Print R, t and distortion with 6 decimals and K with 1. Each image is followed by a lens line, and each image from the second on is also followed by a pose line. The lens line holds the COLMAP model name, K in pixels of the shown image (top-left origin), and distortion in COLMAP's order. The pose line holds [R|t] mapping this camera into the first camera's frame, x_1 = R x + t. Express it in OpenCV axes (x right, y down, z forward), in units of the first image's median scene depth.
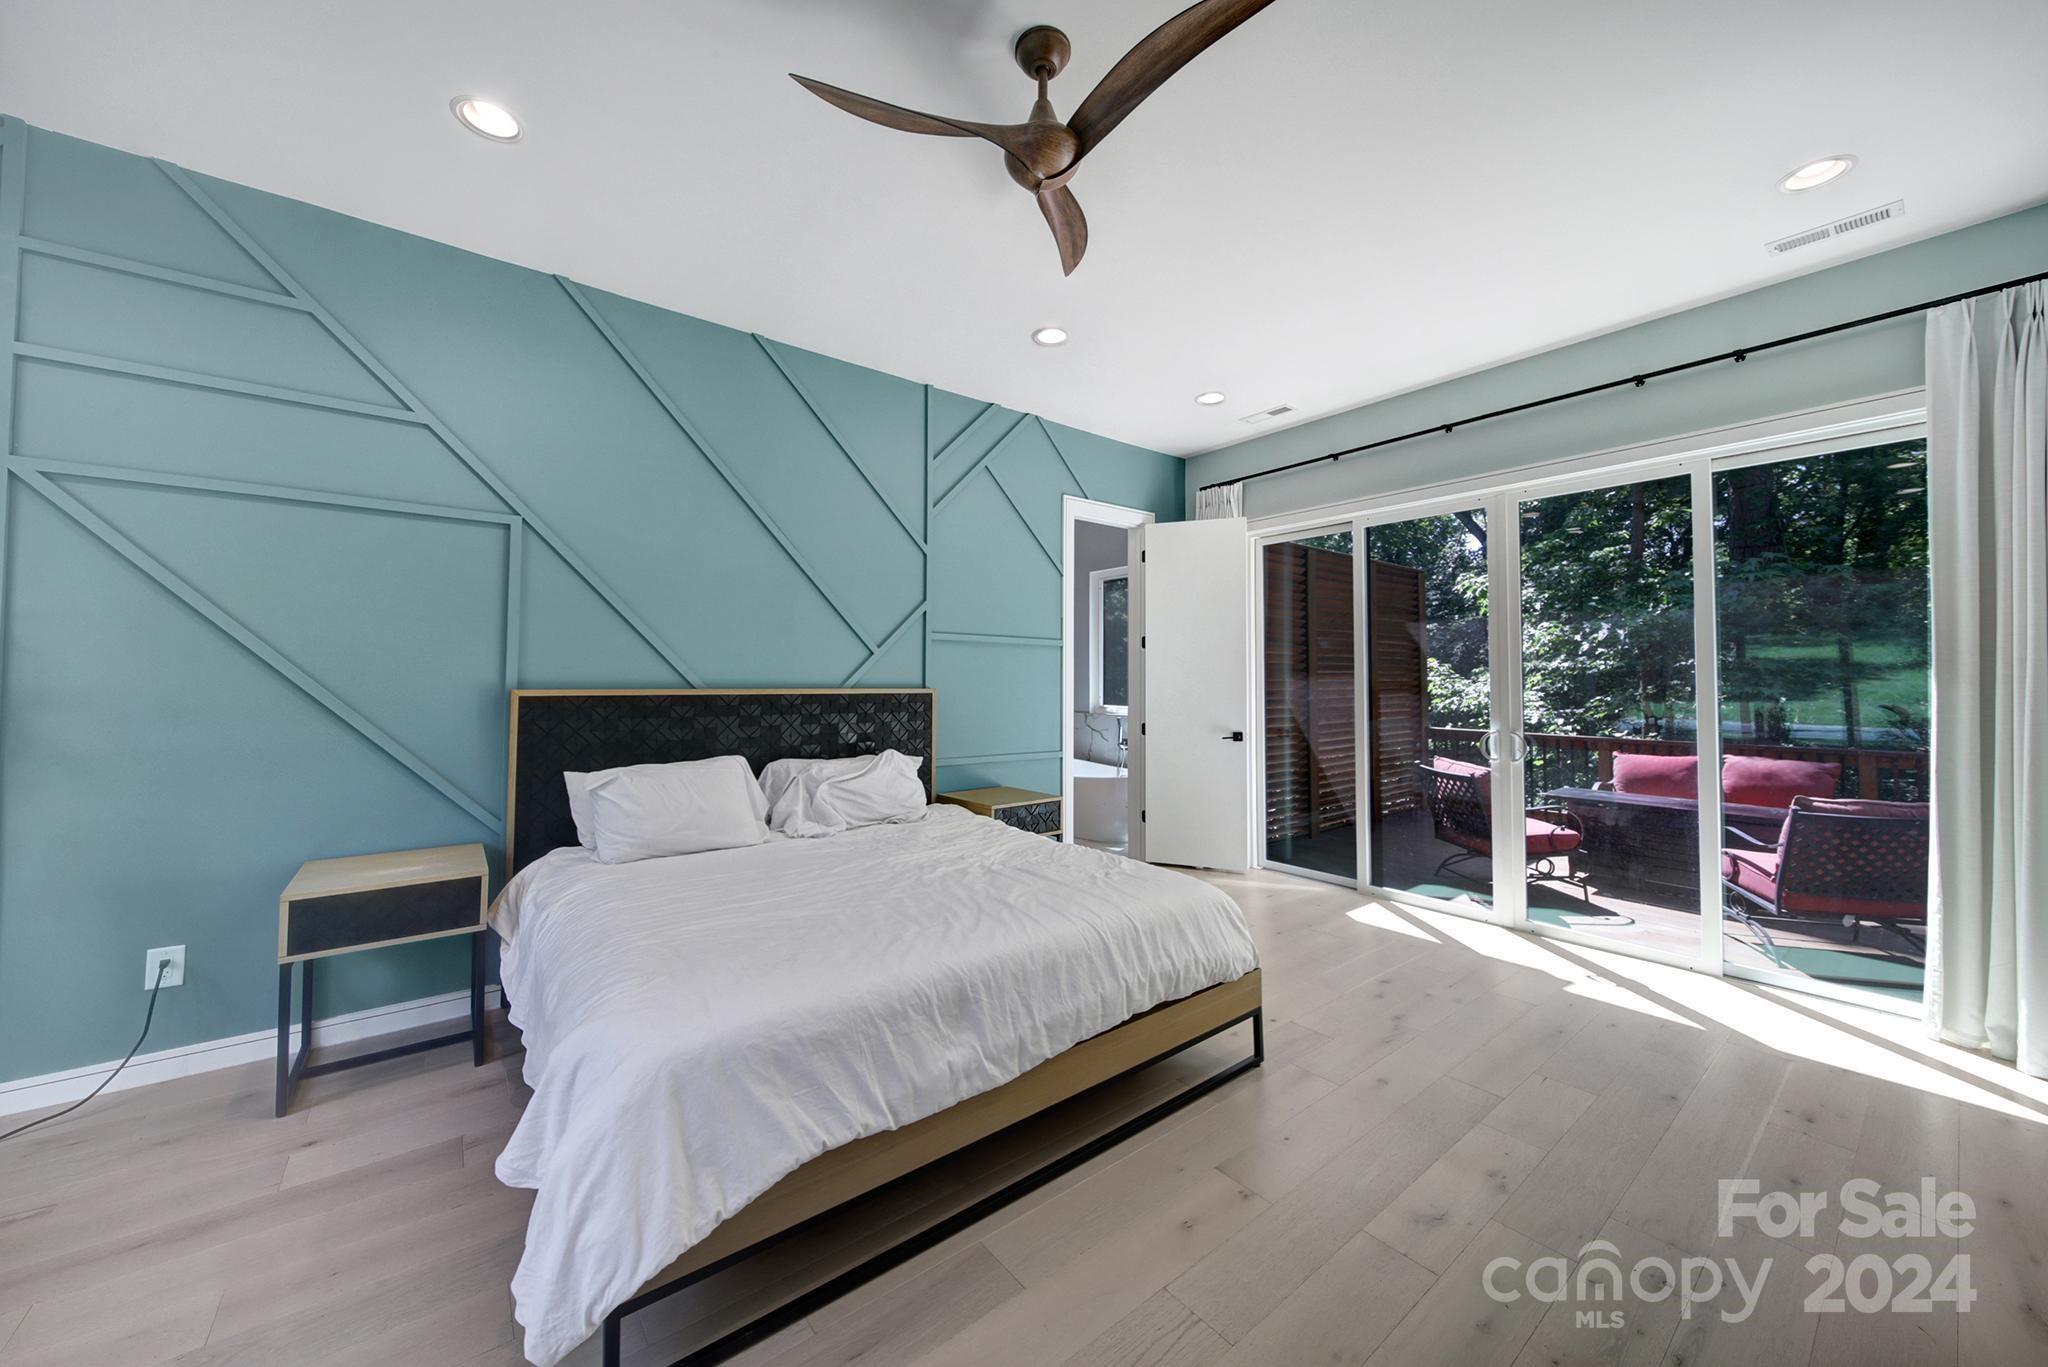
lens RADIAL K [[721.3, 0, 1016.8], [0, 721.3, 670.0], [0, 0, 1]] dist [0.000061, -0.000983]
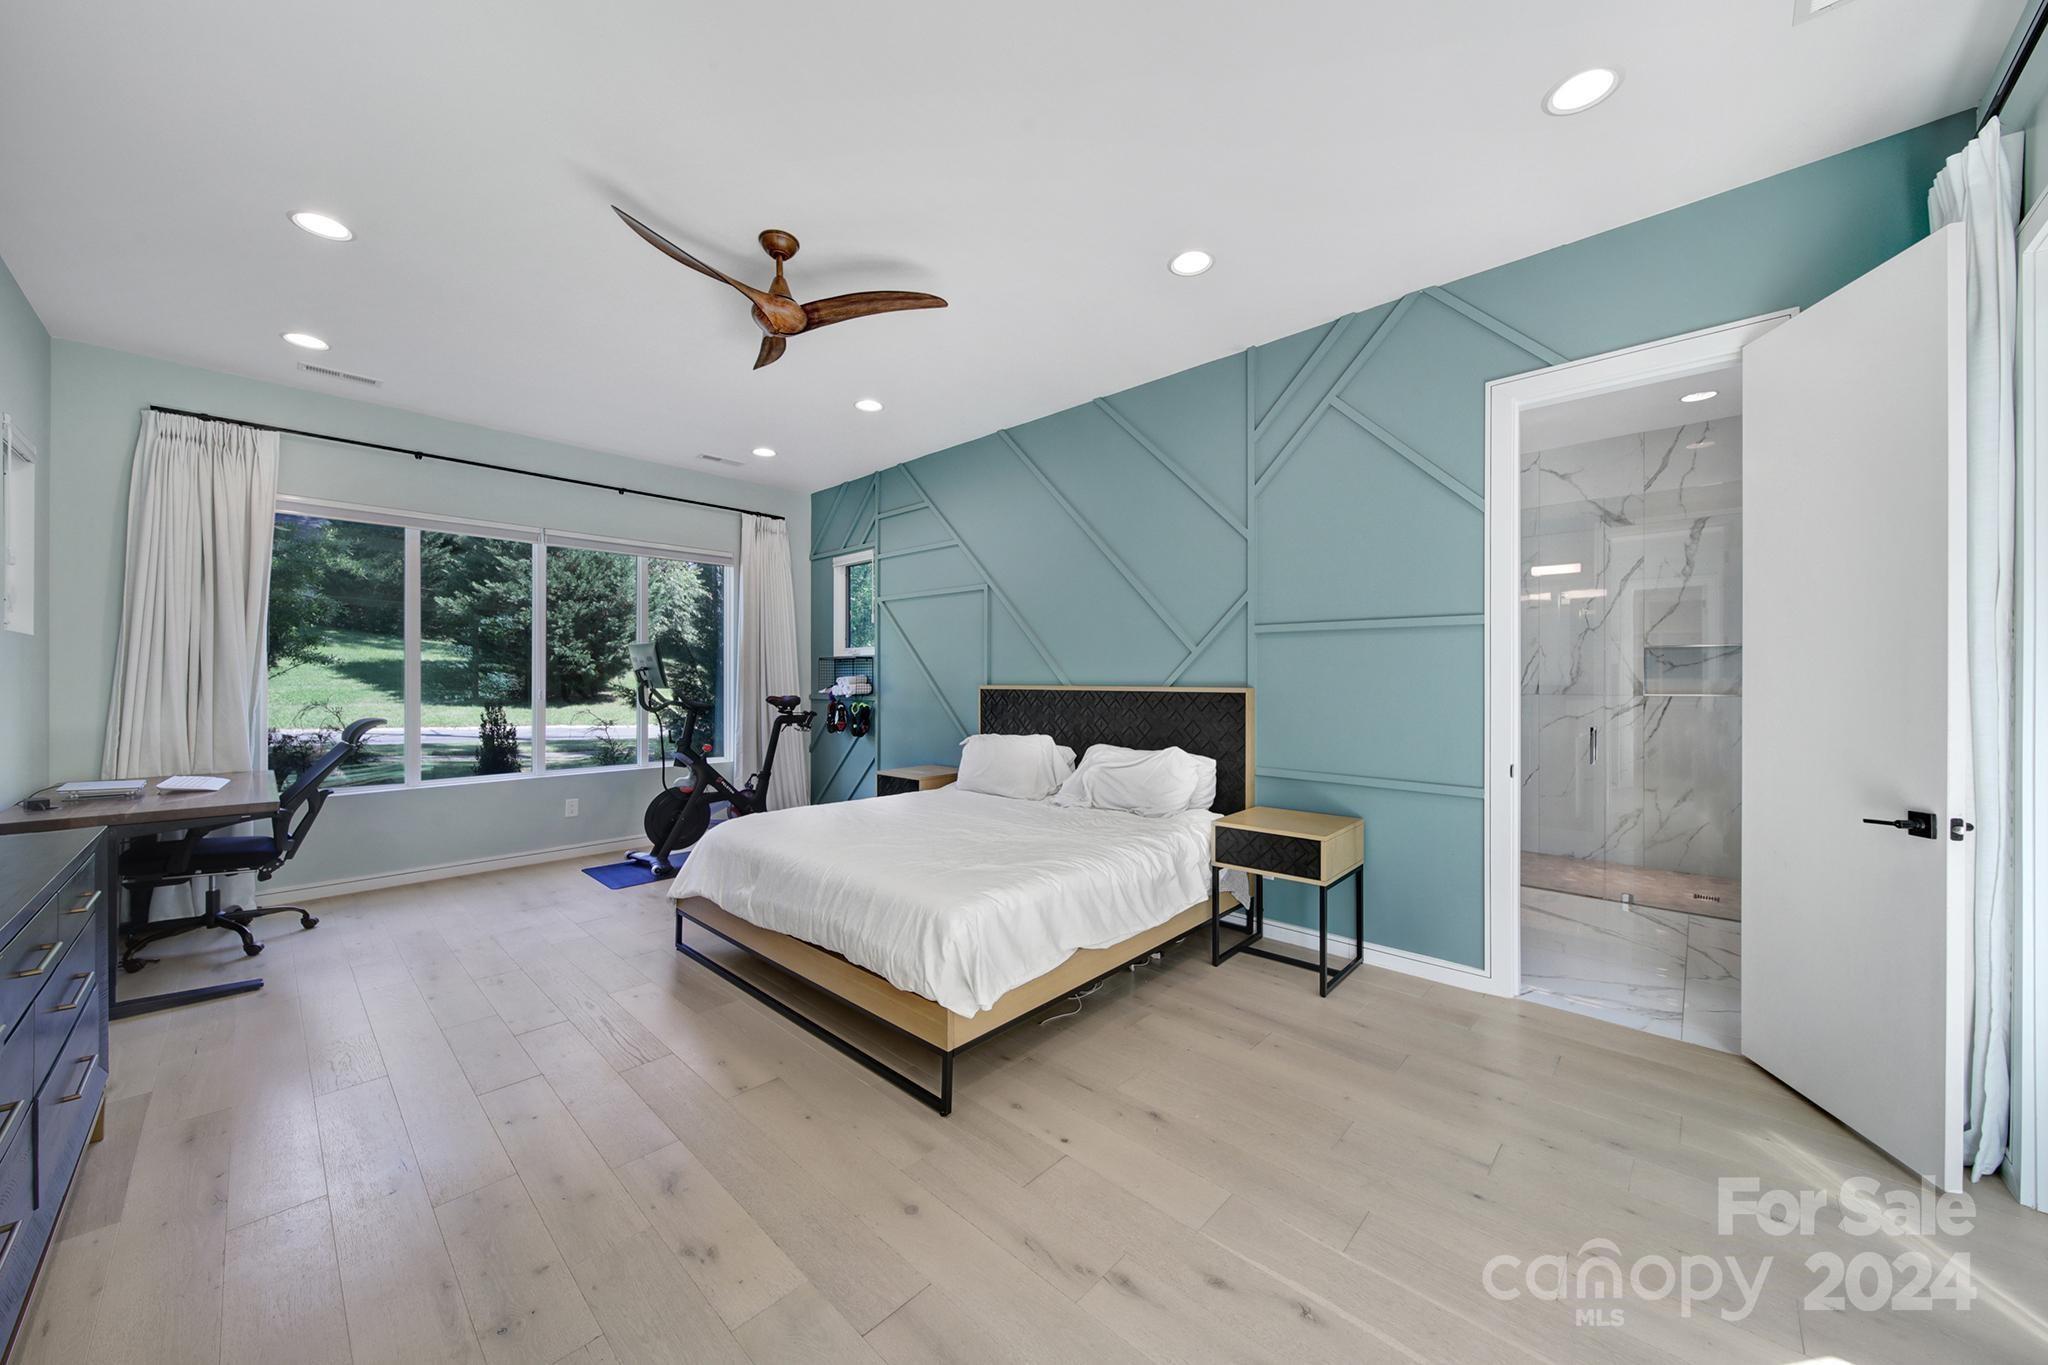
lens RADIAL K [[721.3, 0, 1017.0], [0, 721.3, 685.0], [0, 0, 1]] dist [0.000061, -0.000983]
pose [[0.161650, 0.001620, -0.986847, 0.820582], [0.013301, 0.999904, 0.003821, 0.016460], [0.986759, -0.013744, 0.161613, 0.646967]]
